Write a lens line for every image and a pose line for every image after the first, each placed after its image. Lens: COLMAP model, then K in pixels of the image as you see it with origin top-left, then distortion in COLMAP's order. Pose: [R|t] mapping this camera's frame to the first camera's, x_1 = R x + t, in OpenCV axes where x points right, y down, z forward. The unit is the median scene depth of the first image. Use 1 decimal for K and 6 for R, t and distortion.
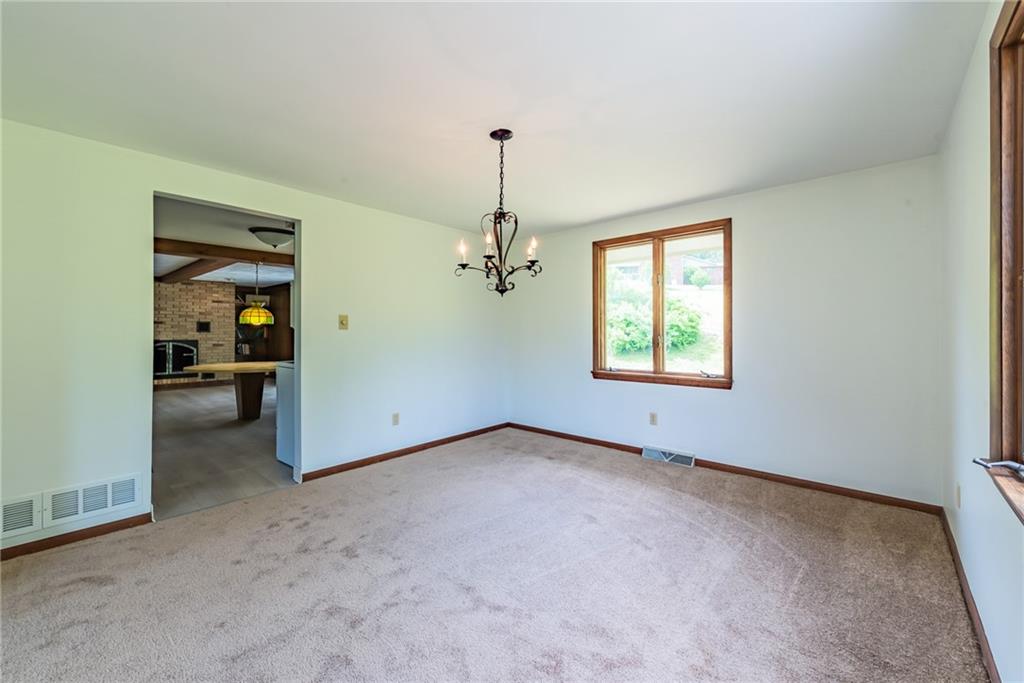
lens RADIAL K [[412.1, 0, 519.7], [0, 412.1, 326.5], [0, 0, 1]] dist [0.007590, 0.000254]
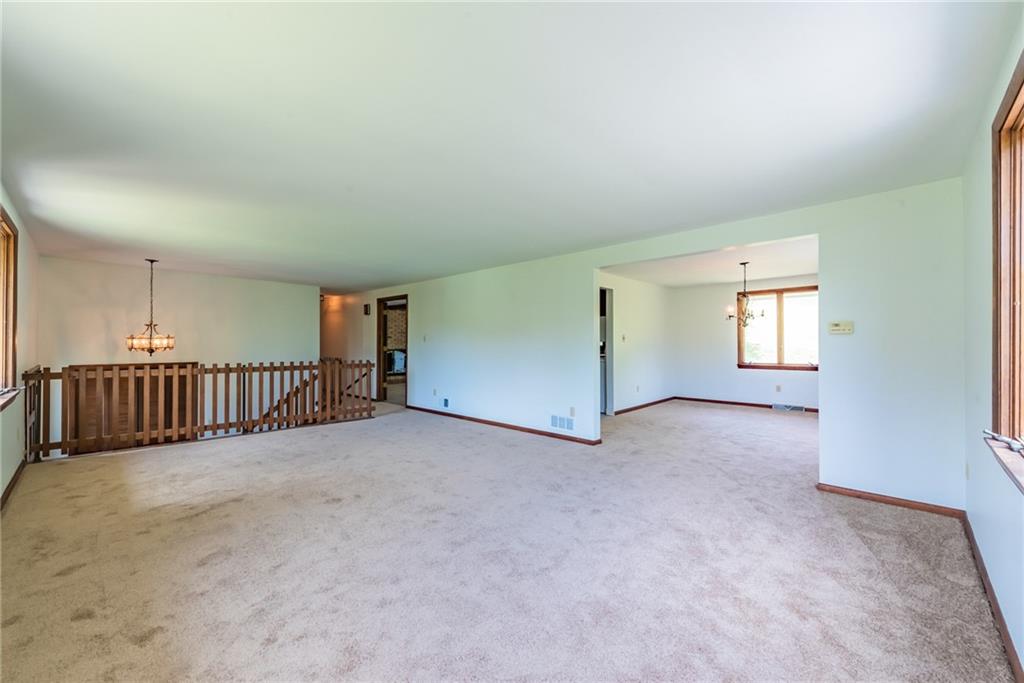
lens RADIAL K [[412.1, 0, 514.2], [0, 412.1, 344.8], [0, 0, 1]] dist [0.007590, 0.000254]
pose [[0.999216, -0.004359, -0.039349, -0.749748], [0.005022, 0.999847, 0.016775, -0.010776], [0.039269, -0.016959, 0.999085, -0.856200]]
